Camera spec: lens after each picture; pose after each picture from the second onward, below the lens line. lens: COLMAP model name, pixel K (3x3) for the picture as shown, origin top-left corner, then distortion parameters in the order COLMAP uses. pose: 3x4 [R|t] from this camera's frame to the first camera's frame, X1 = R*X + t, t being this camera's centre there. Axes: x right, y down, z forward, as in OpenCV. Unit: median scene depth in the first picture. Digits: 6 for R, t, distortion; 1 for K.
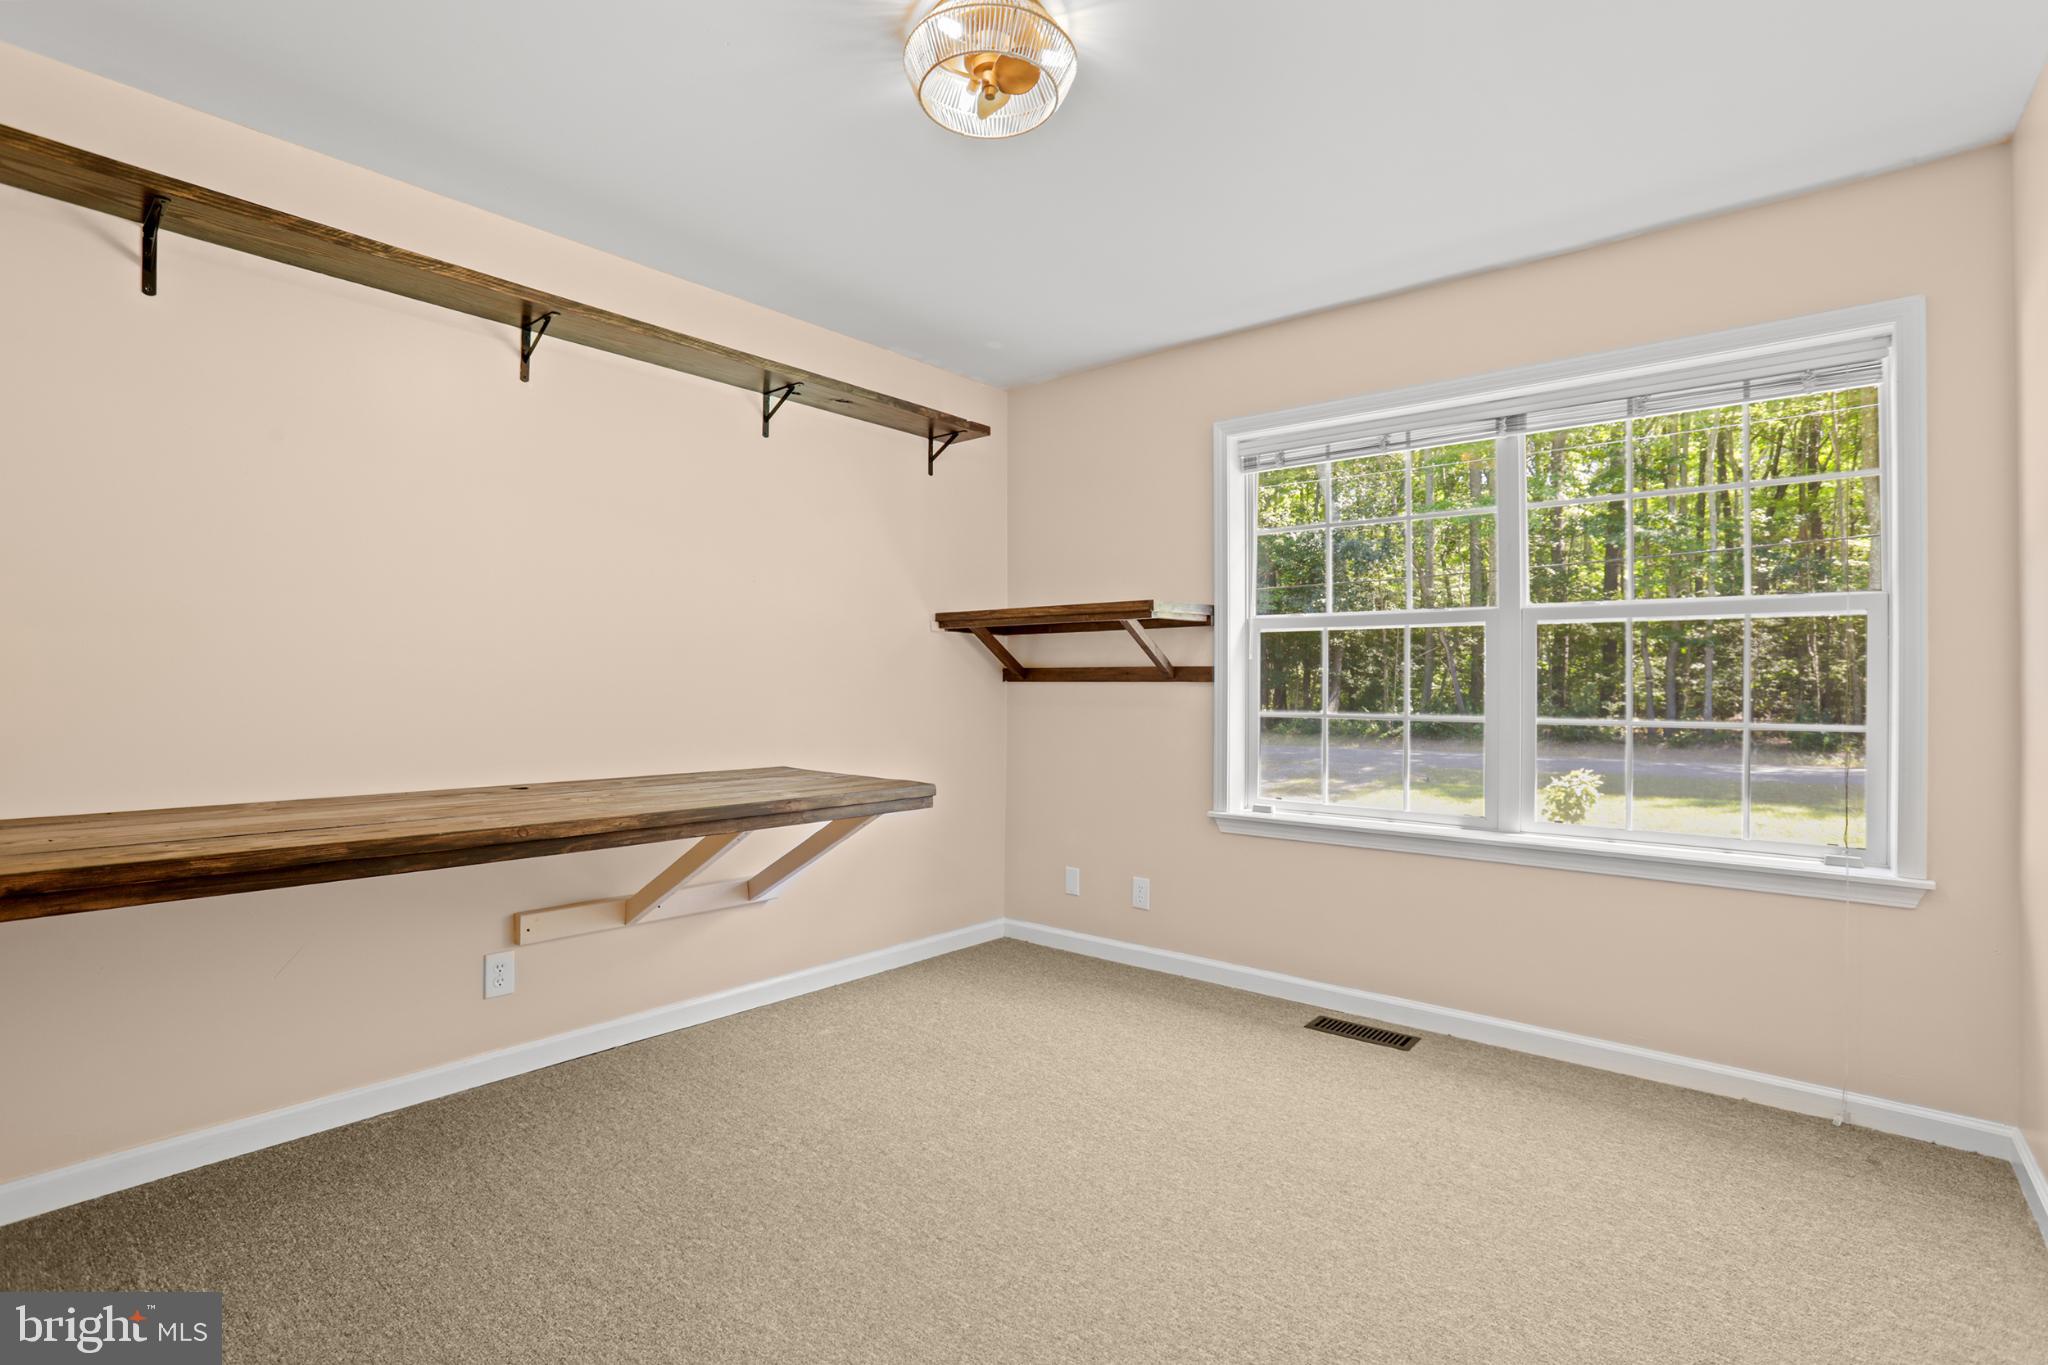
lens RADIAL K [[932.9, 0, 1012.9], [0, 932.9, 686.9], [0, 0, 1]] dist [-0.068071, 0.022397]
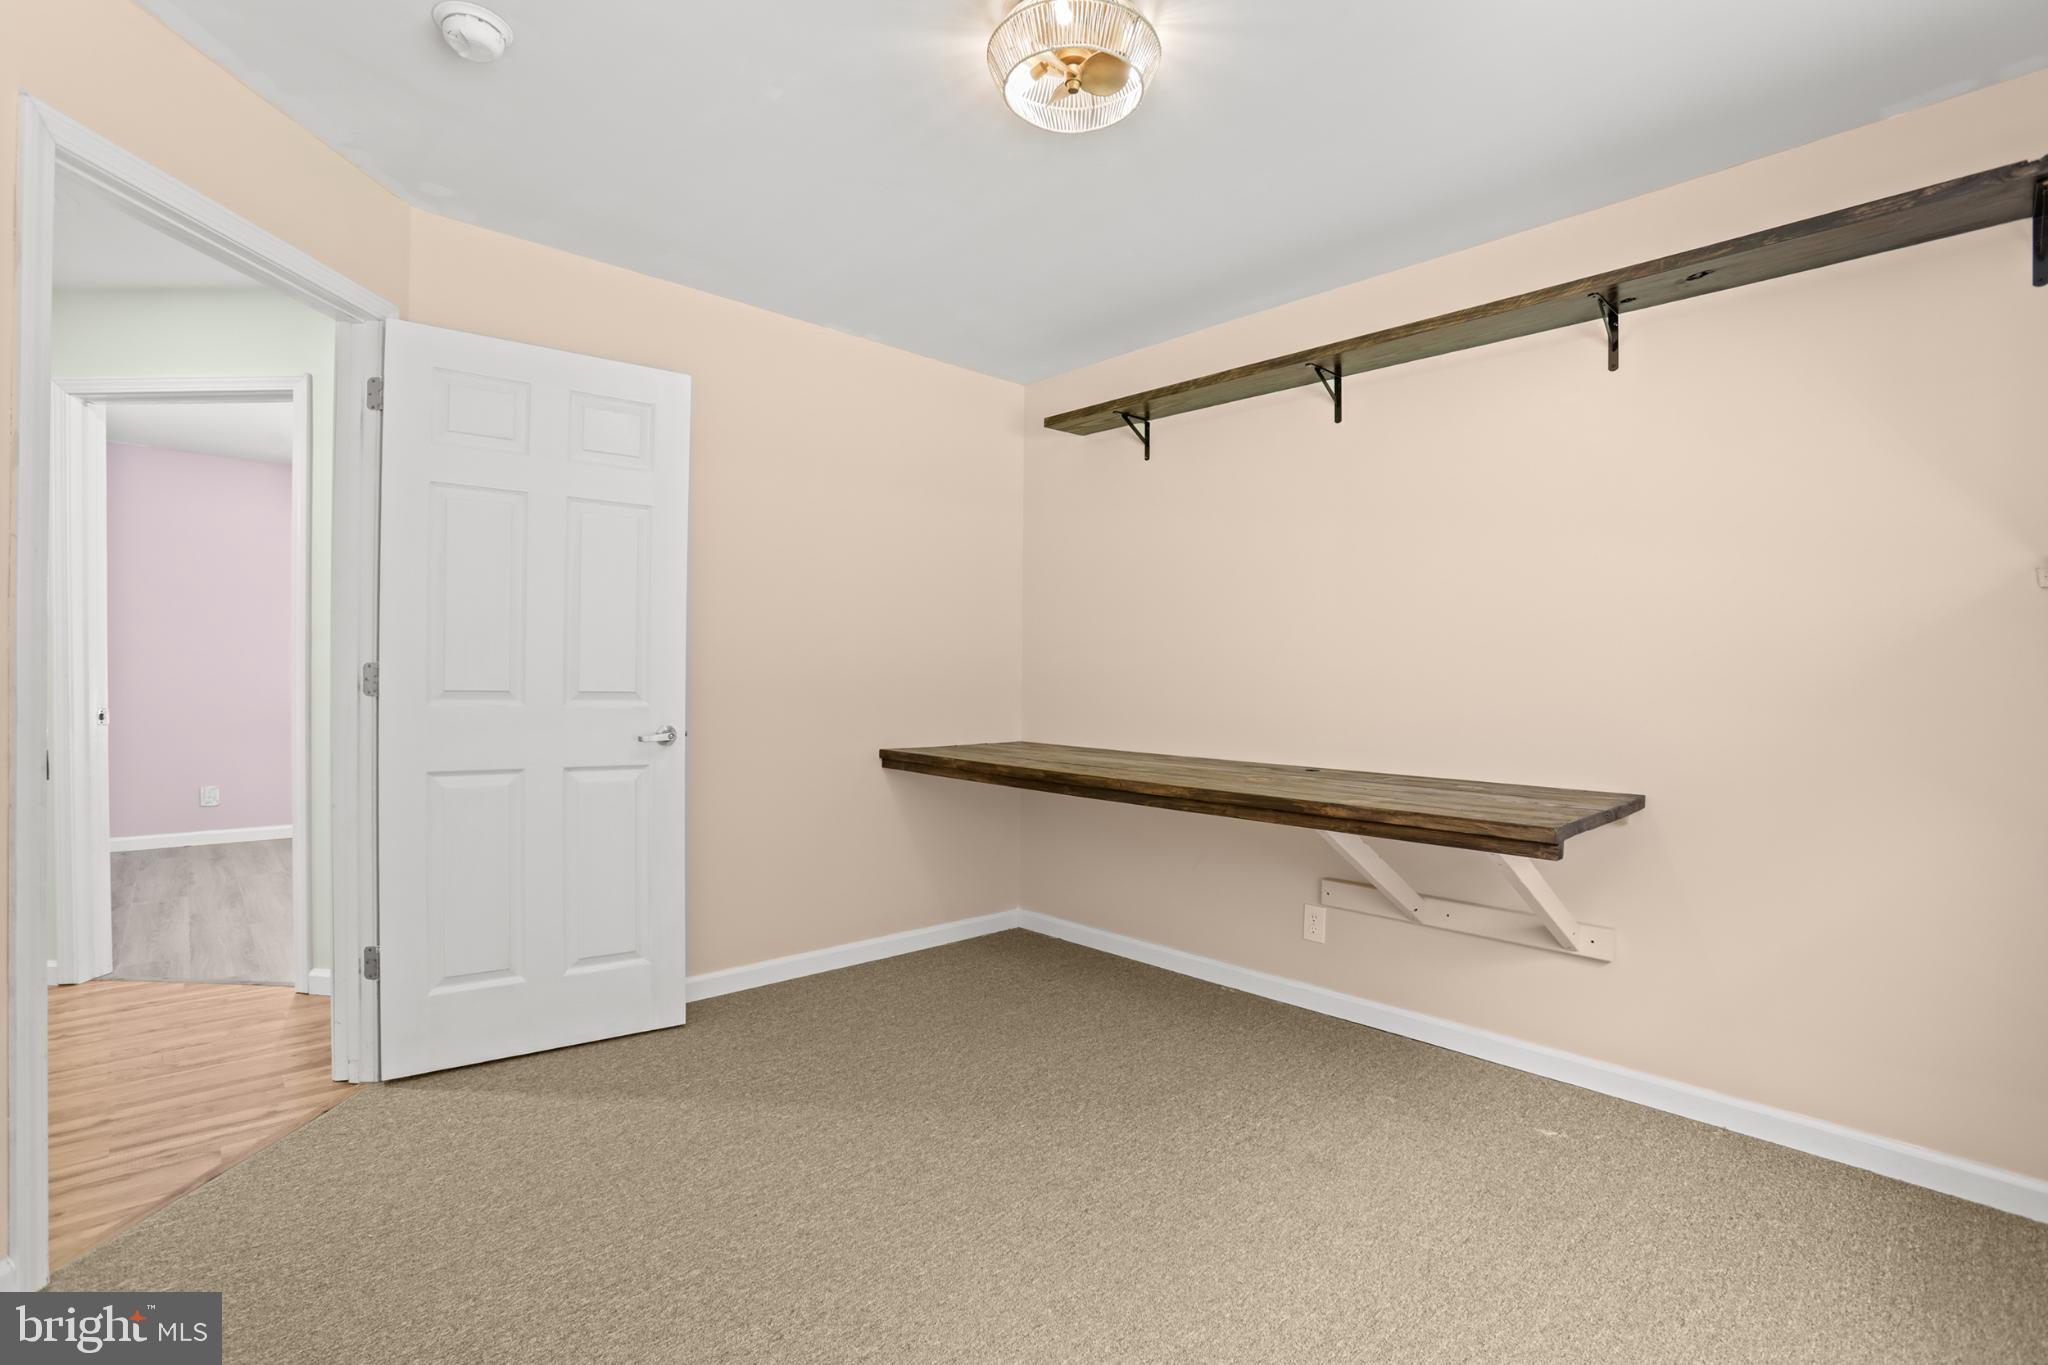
lens RADIAL K [[916.6, 0, 1024.0], [0, 916.6, 682.5], [0, 0, 1]] dist [-0.086850, 0.029693]
pose [[-0.110510, -0.004778, -0.993864, 0.673529], [-0.013357, 0.999905, -0.003322, 0.004790], [0.993785, 0.012908, -0.110563, 0.742788]]
